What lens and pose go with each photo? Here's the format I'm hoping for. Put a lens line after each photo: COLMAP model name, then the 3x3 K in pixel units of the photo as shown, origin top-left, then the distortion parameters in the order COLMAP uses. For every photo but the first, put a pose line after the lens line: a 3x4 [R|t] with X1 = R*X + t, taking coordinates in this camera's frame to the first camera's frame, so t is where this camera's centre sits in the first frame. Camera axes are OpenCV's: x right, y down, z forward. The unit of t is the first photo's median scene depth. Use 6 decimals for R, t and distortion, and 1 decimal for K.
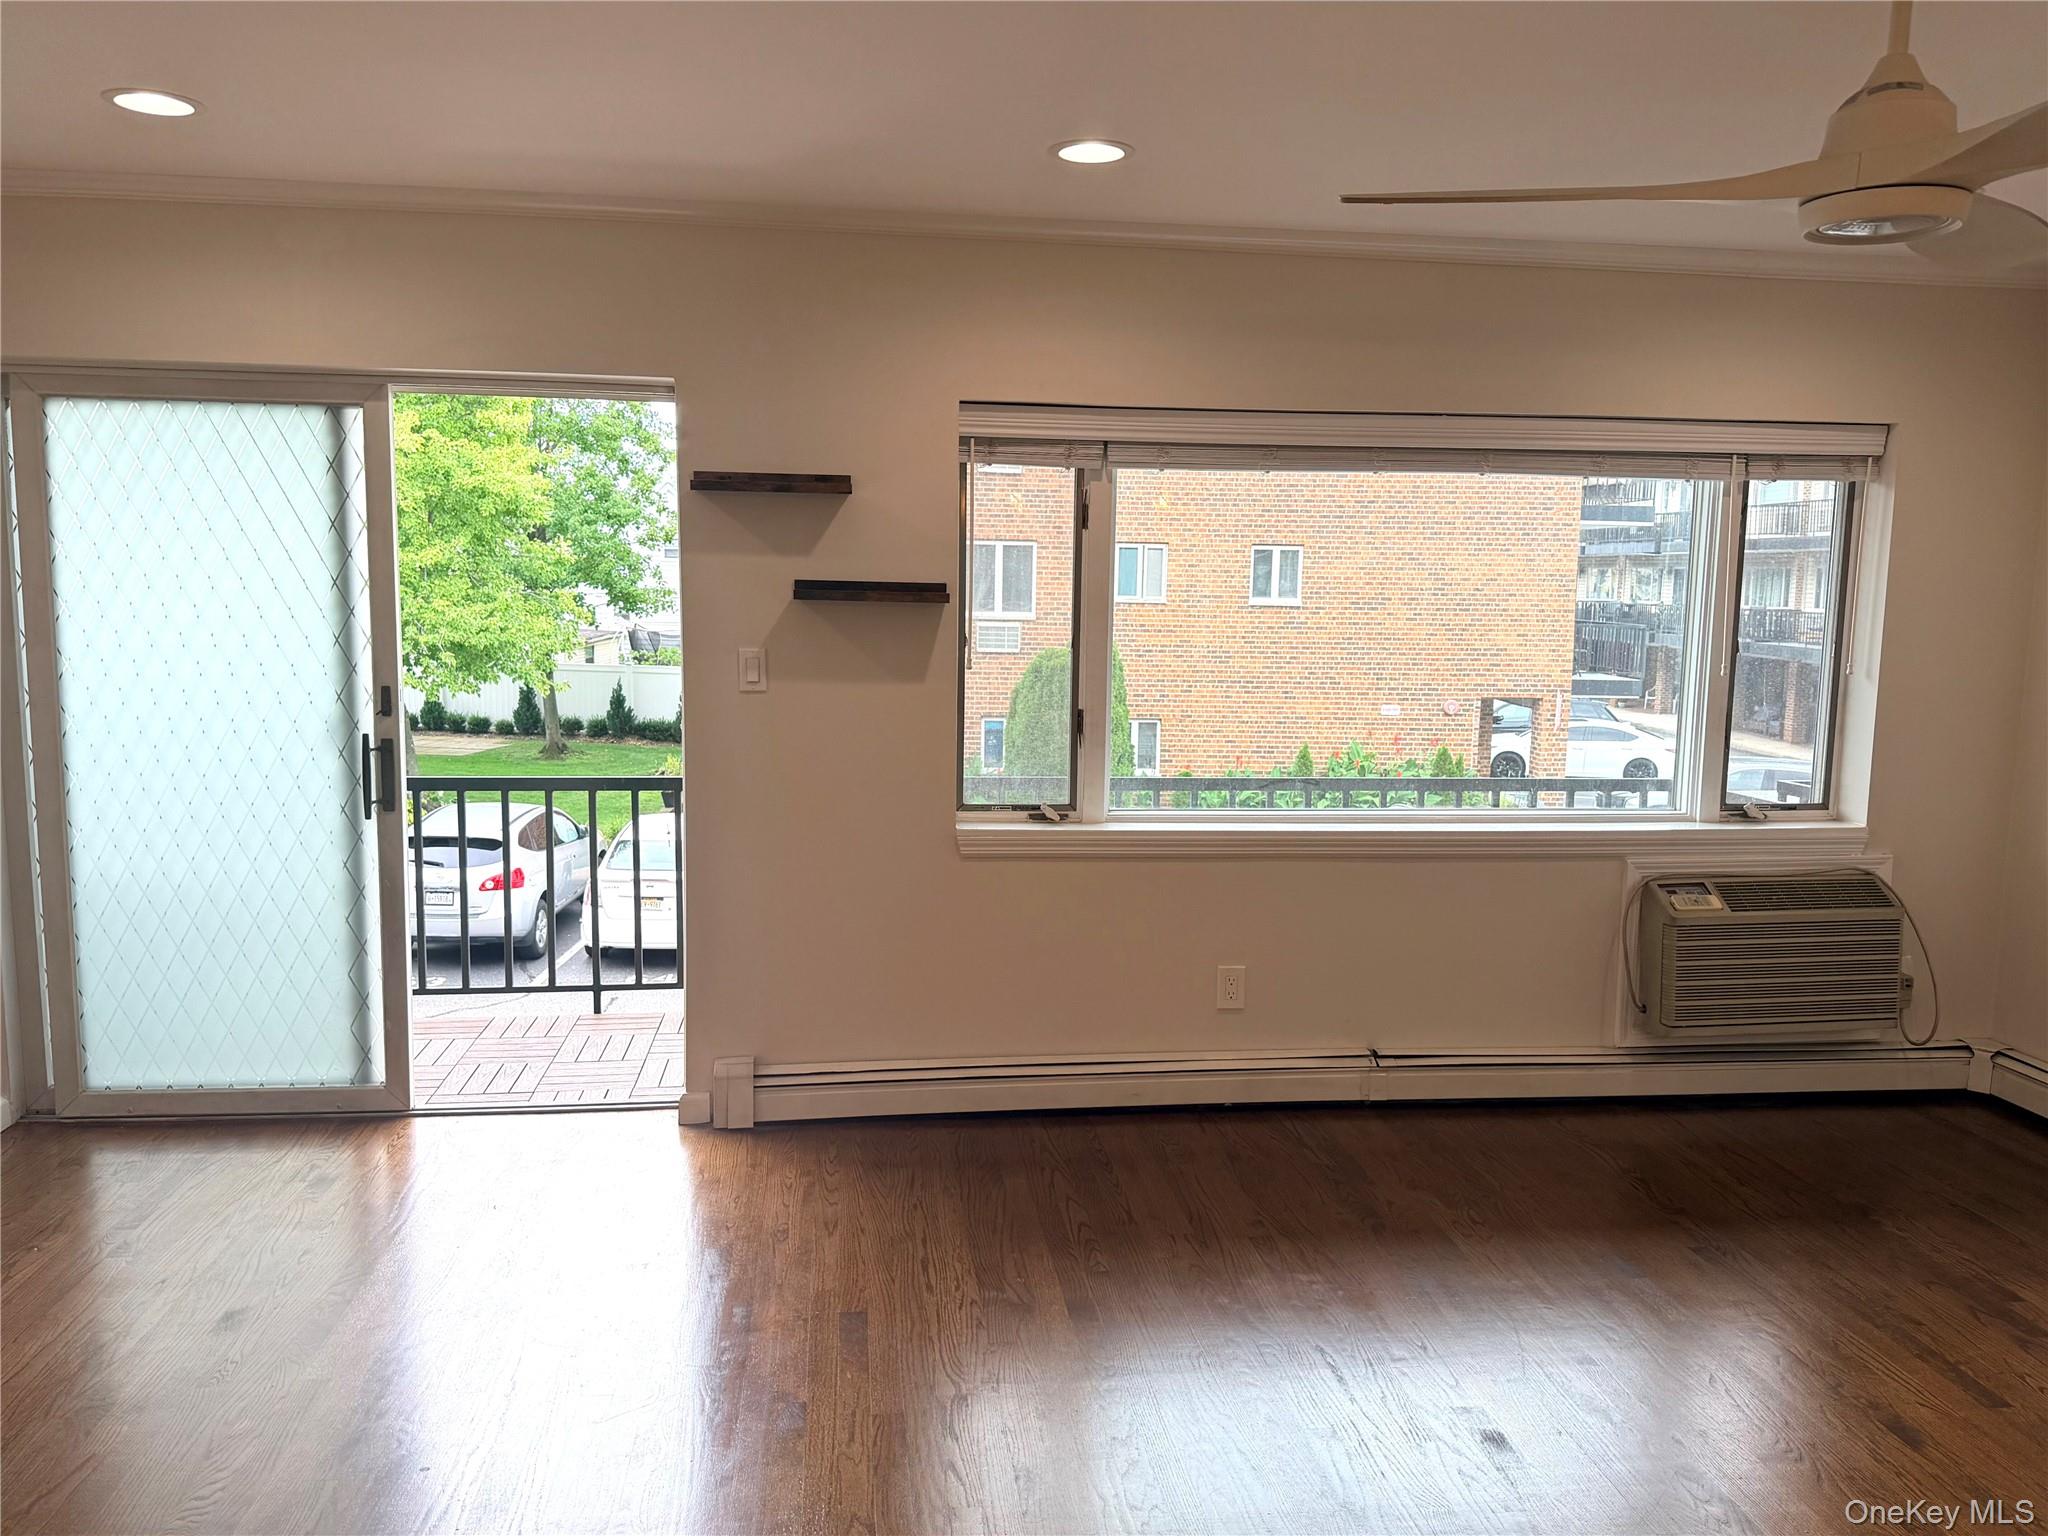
lens RADIAL K [[1535.1, 0, 1024.0], [0, 1535.1, 768.0], [0, 0, 1]] dist [0.115487, -0.181363]
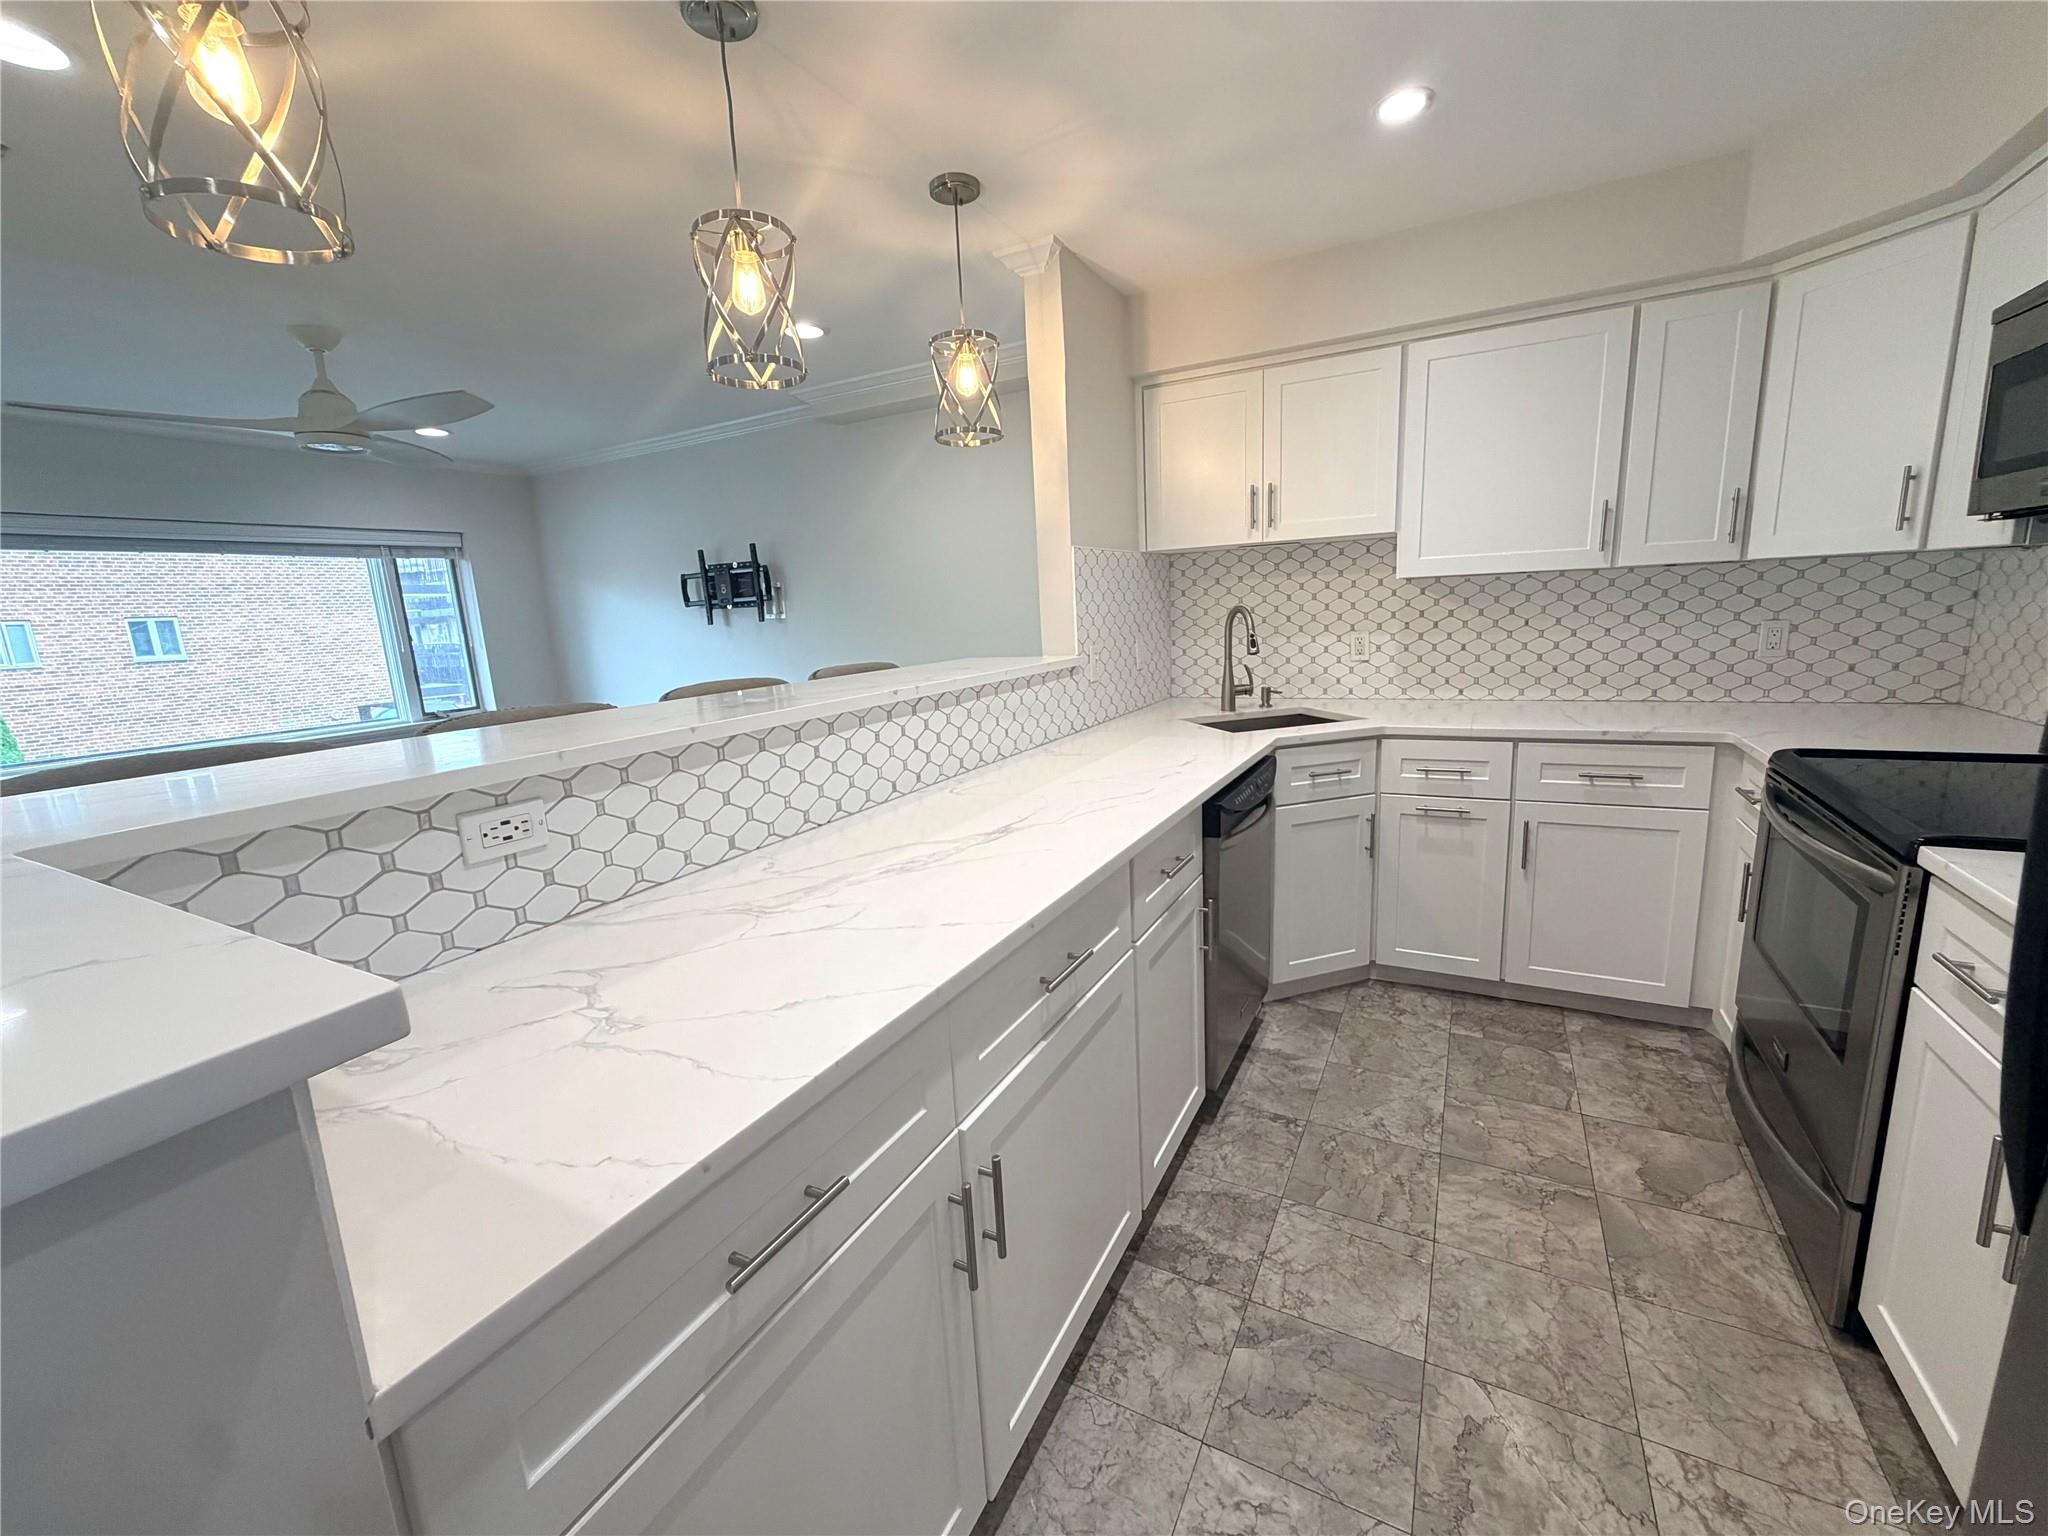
lens RADIAL K [[827.0, 0, 1026.7], [0, 827.0, 769.3], [0, 0, 1]] dist [0.000600, -0.000464]
pose [[0.576328, -0.202631, 0.791699, 0.014929], [0.160445, 0.977974, 0.133509, 0.083650], [-0.801314, 0.050079, 0.596145, -0.341515]]
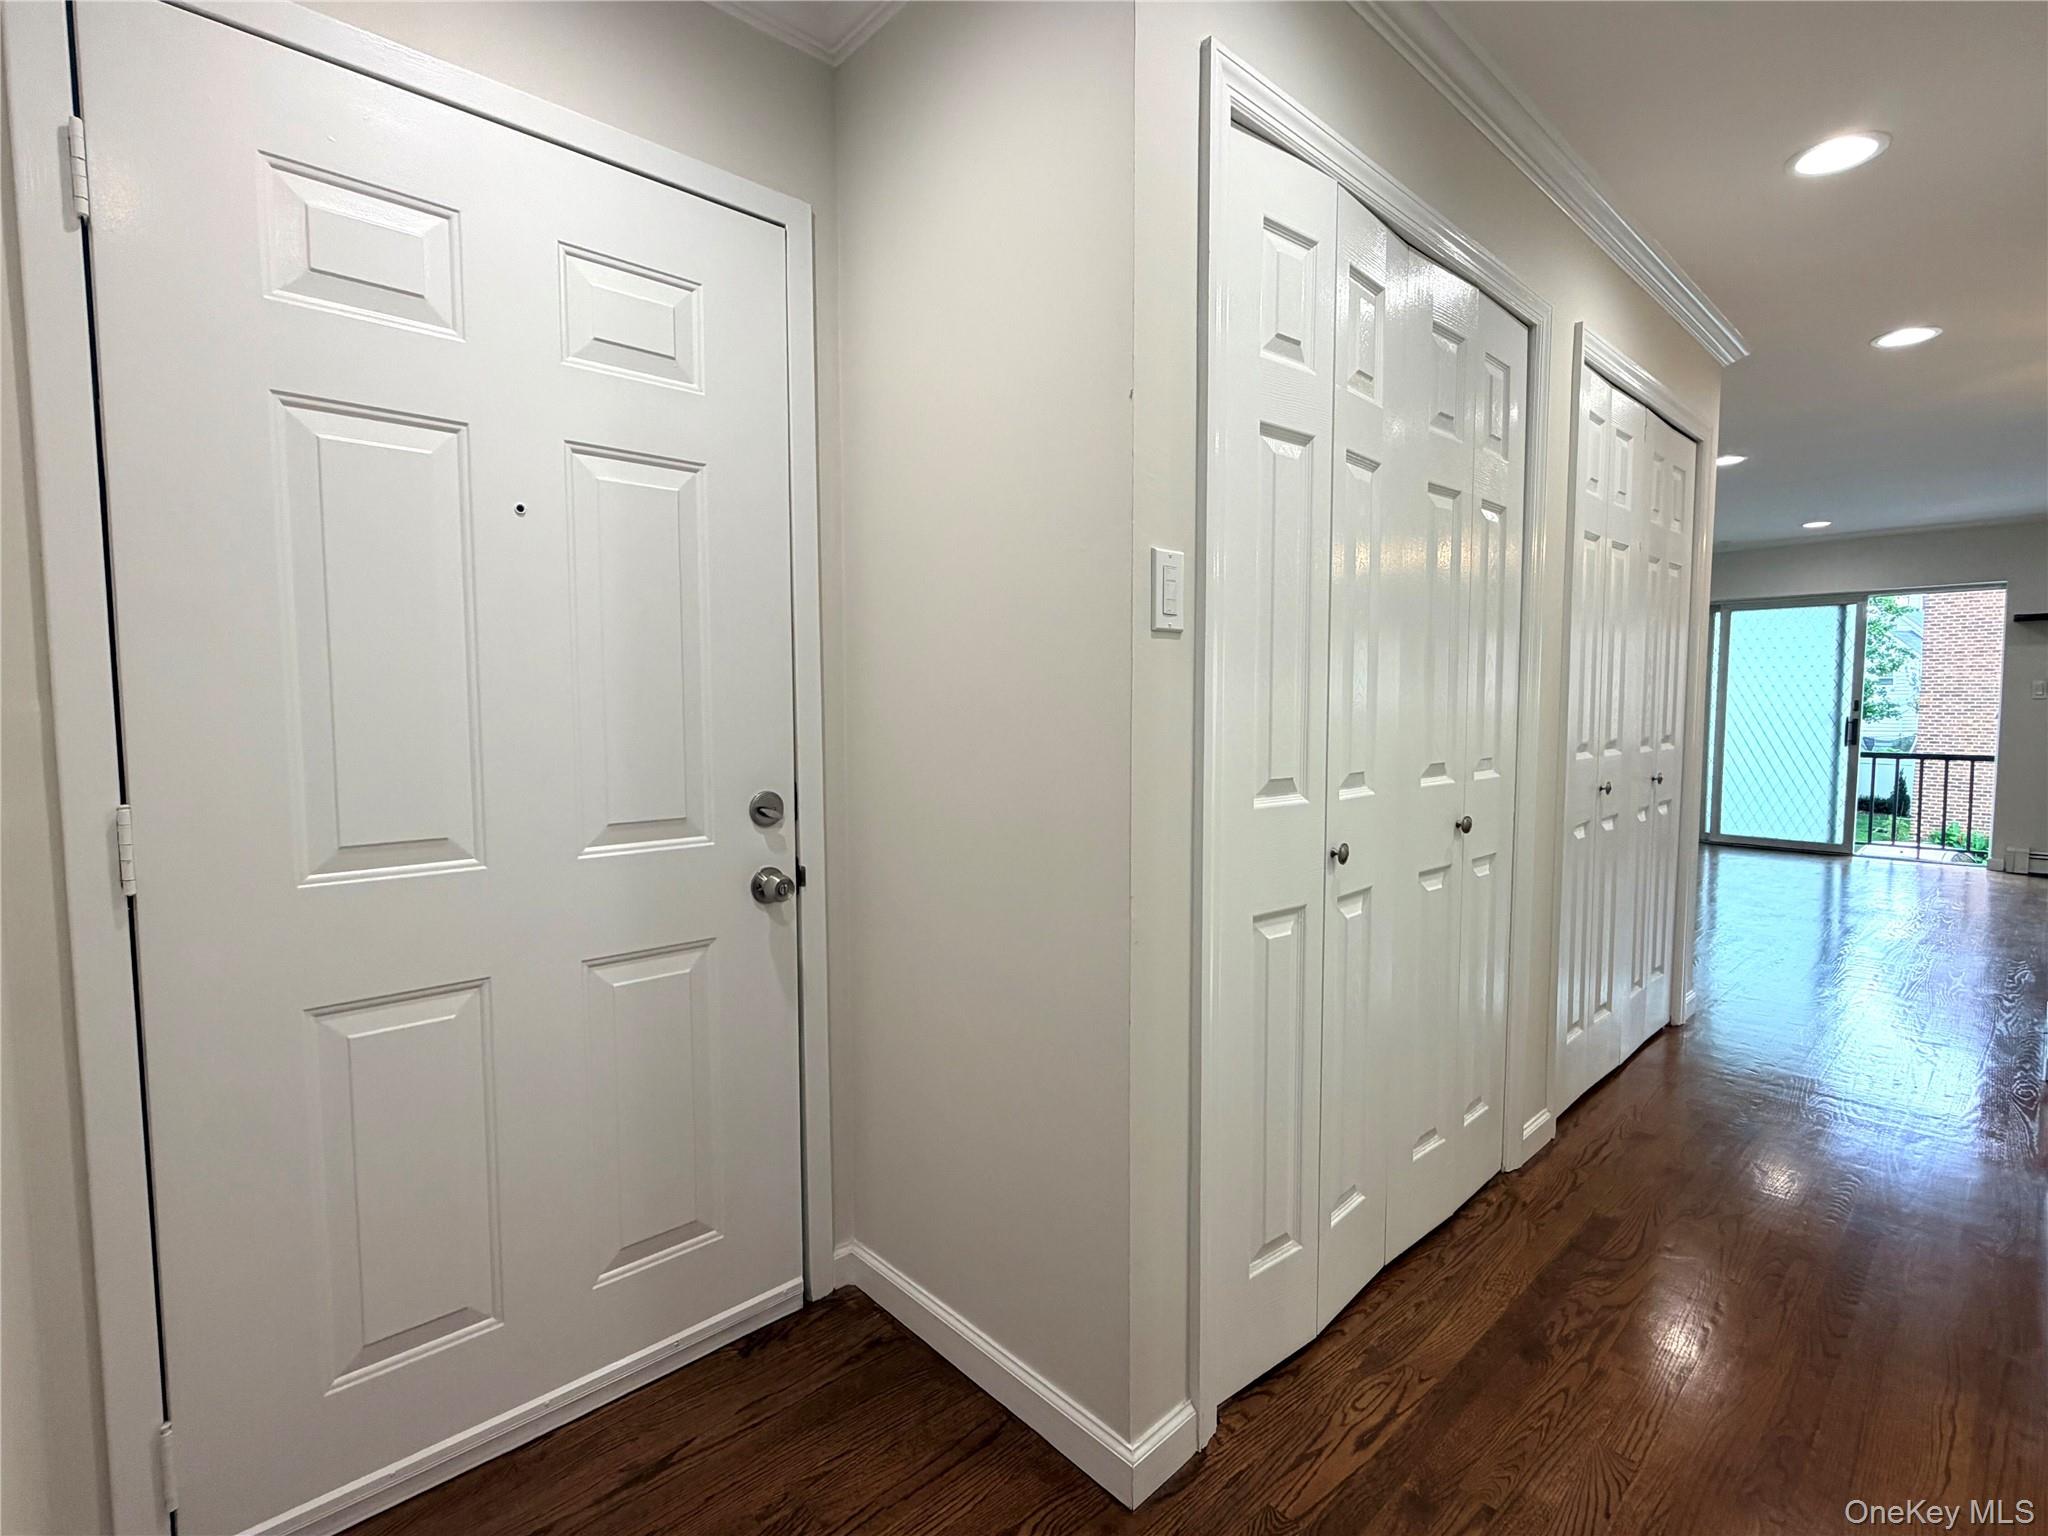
lens RADIAL K [[942.8, 0, 1022.7], [0, 942.8, 759.7], [0, 0, 1]] dist [-0.001936, -0.000128]
pose [[0.582527, 0.064290, -0.810265, 0.087418], [-0.111900, 0.993718, -0.001602, 0.196179], [0.805072, 0.091601, 0.586062, -1.057865]]
